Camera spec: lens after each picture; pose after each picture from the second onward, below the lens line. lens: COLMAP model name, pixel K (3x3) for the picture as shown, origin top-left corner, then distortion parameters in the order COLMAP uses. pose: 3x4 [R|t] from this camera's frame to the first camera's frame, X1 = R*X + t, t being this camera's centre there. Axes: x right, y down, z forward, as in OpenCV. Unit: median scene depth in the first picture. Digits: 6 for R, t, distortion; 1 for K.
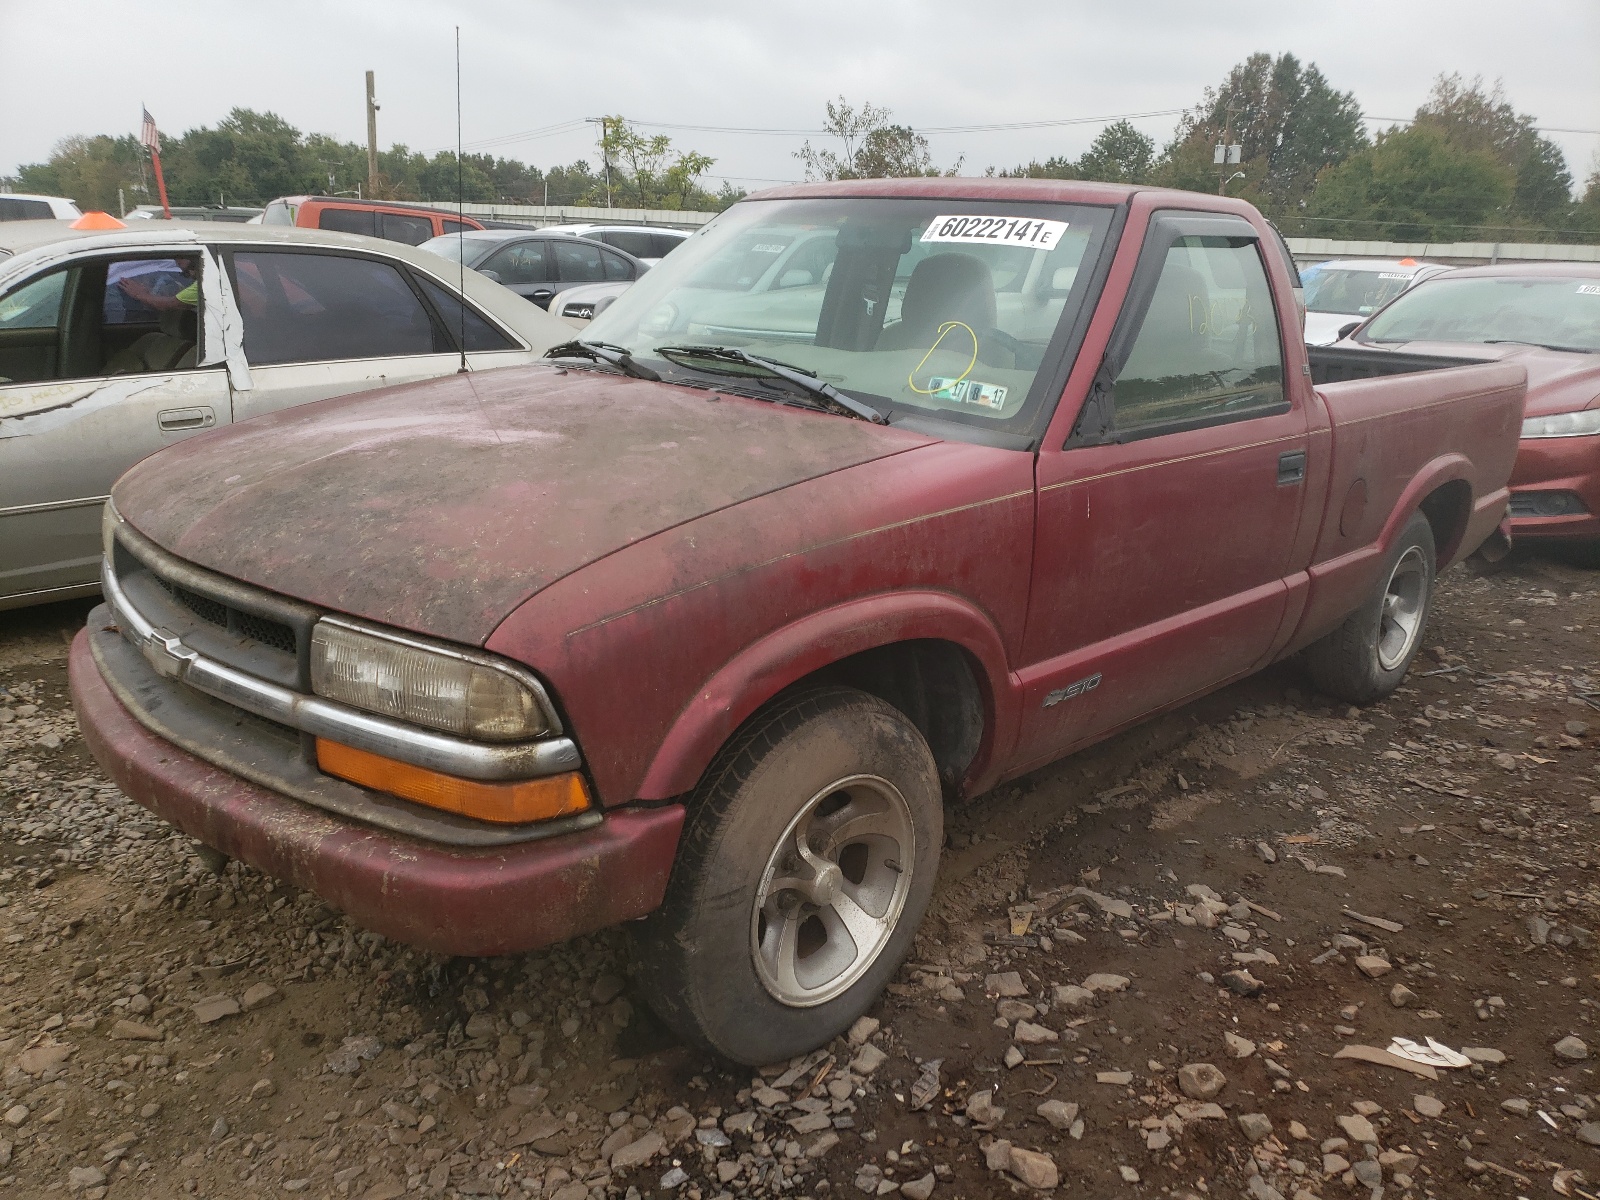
lens RADIAL K [[1249.2, 0, 790.6], [0, 1249.2, 598.0], [0, 0, 1]] dist [0.057725, -0.063887]
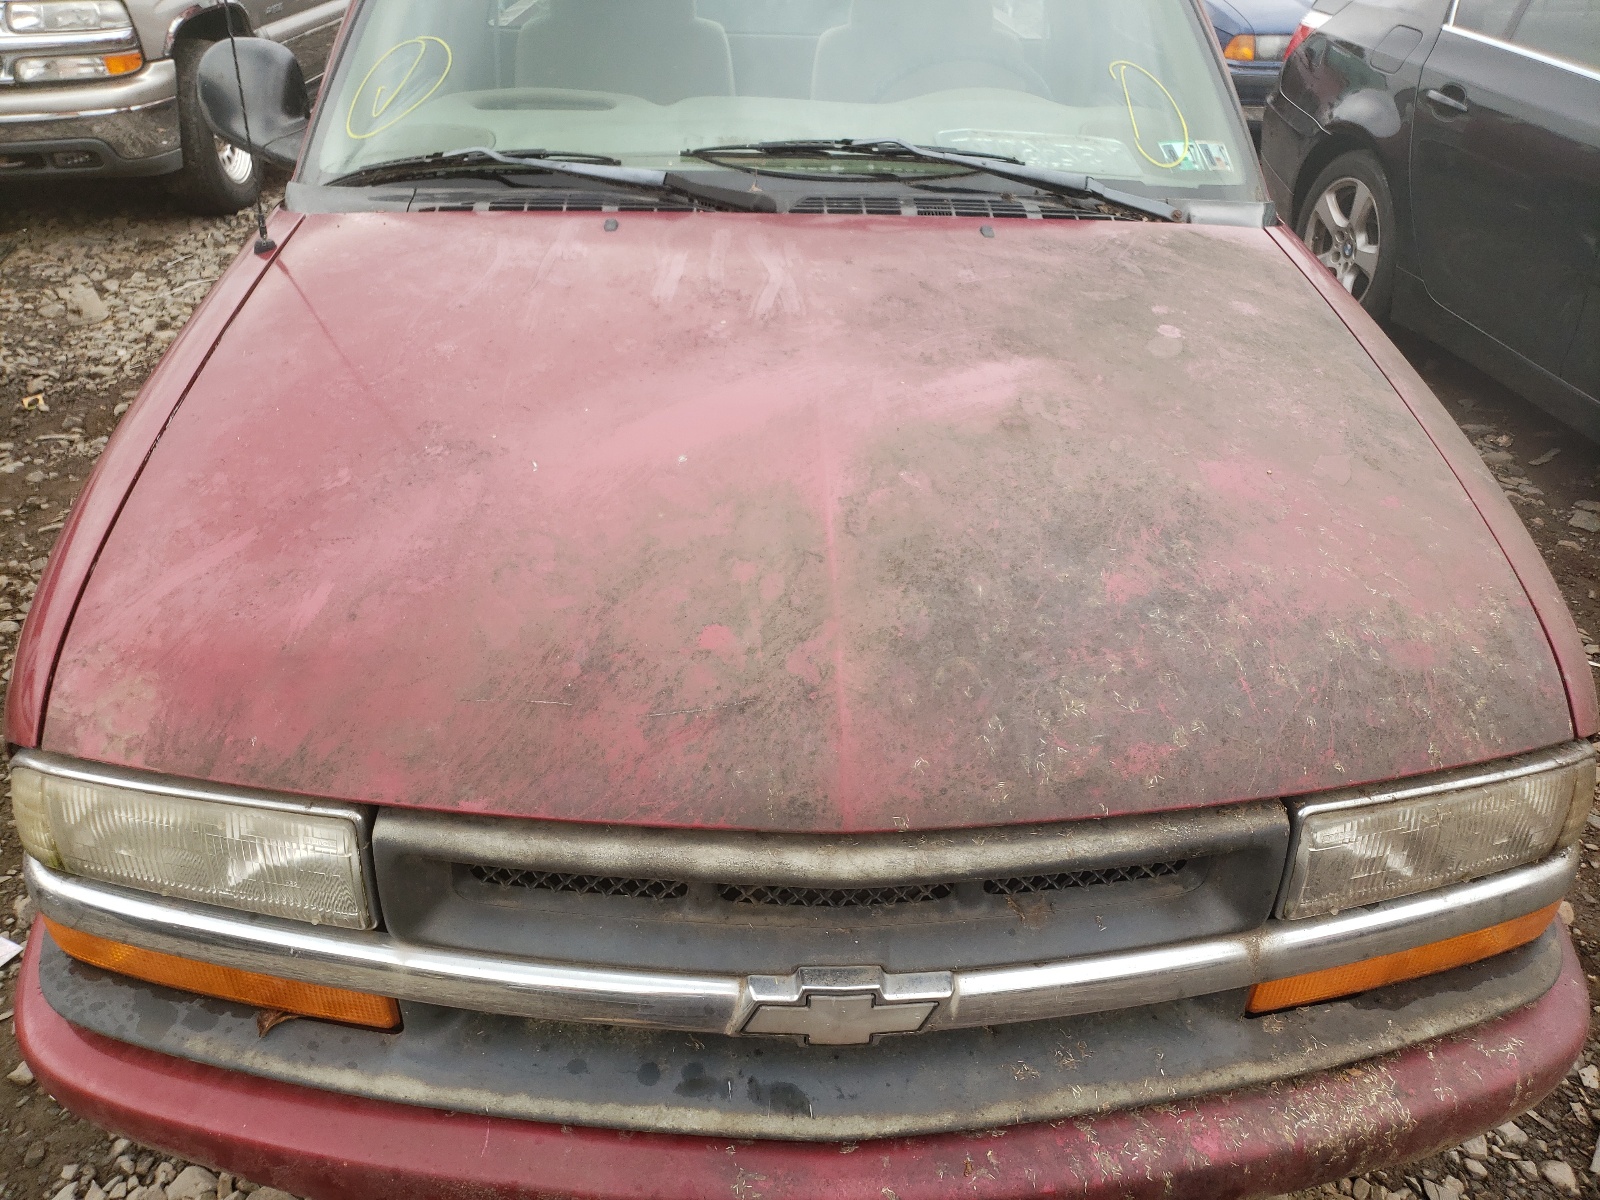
lens RADIAL K [[1249.2, 0, 790.6], [0, 1249.2, 598.0], [0, 0, 1]] dist [0.057725, -0.063887]
pose [[0.676633, -0.396468, 0.620469, -0.788436], [0.193682, 0.908820, 0.369505, -0.309854], [-0.710391, -0.129846, 0.691726, 0.710528]]
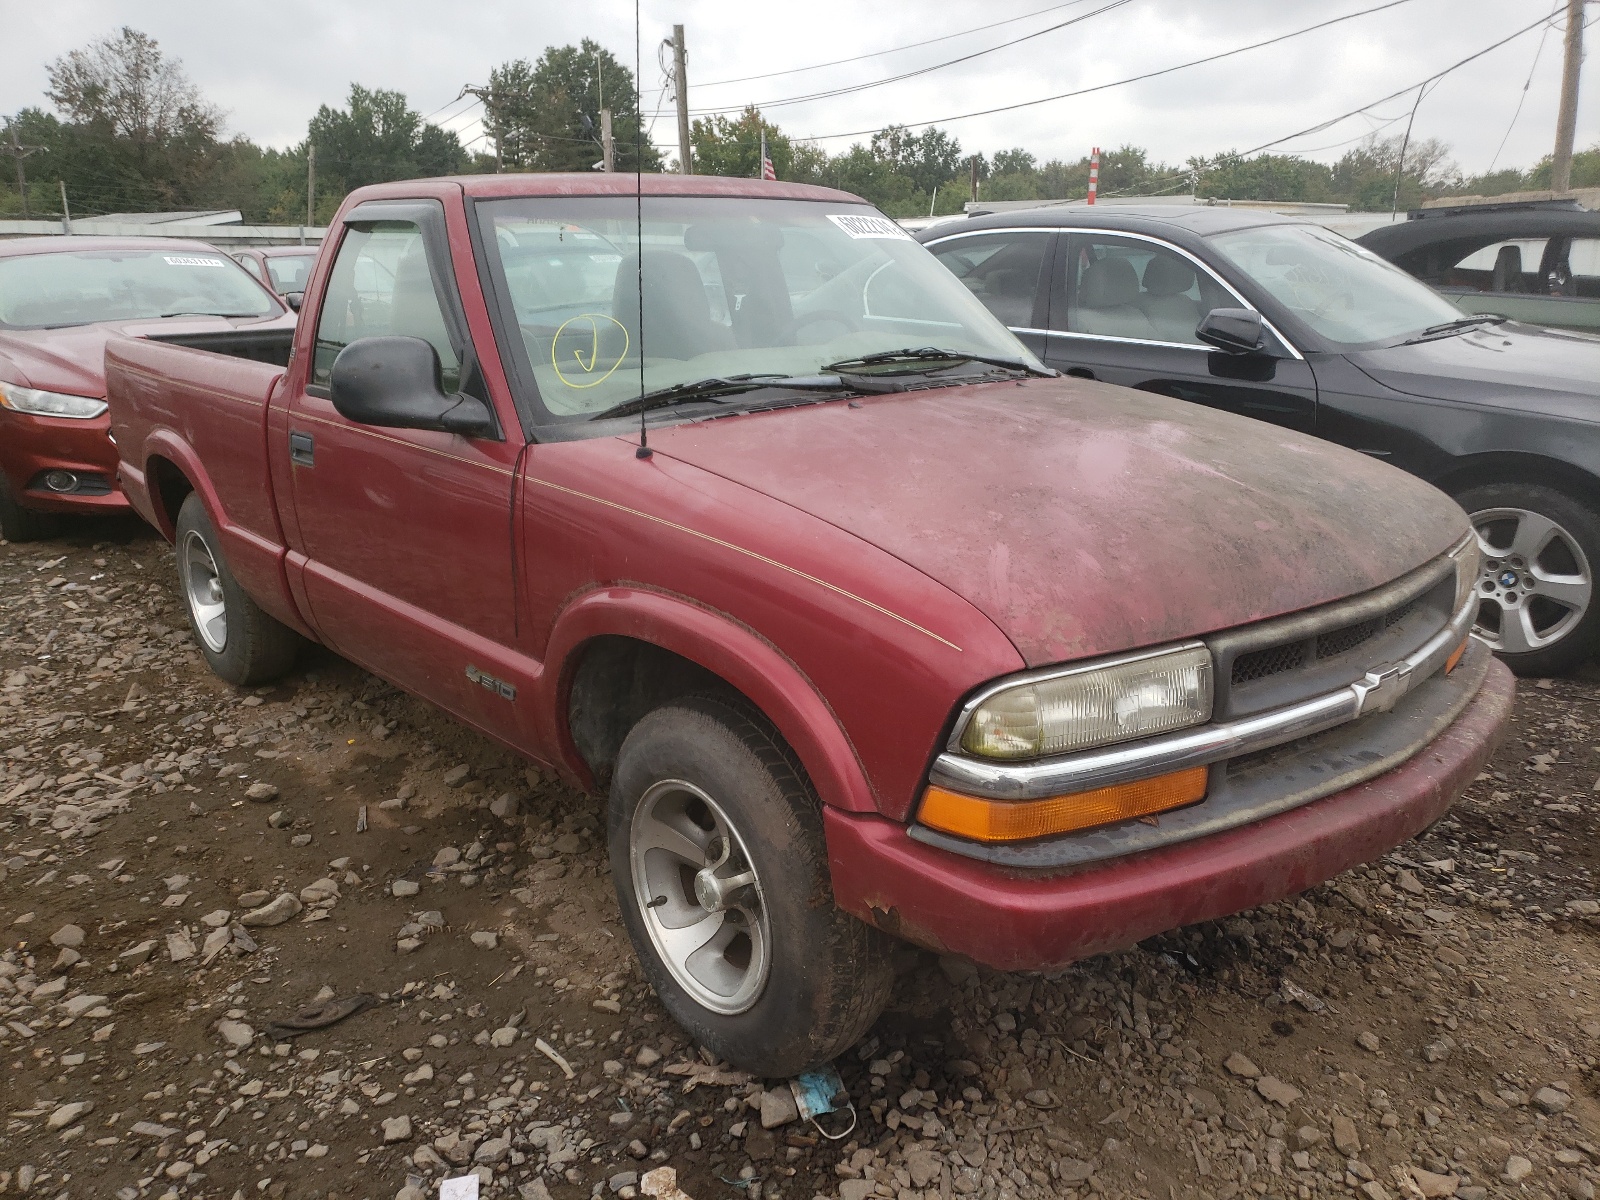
lens RADIAL K [[1249.2, 0, 790.6], [0, 1249.2, 598.0], [0, 0, 1]] dist [0.057725, -0.063887]
pose [[0.077476, -0.305067, 0.949174, -1.501558], [0.272531, 0.922257, 0.274171, -0.431769], [-0.959023, 0.237438, 0.154593, 1.328758]]
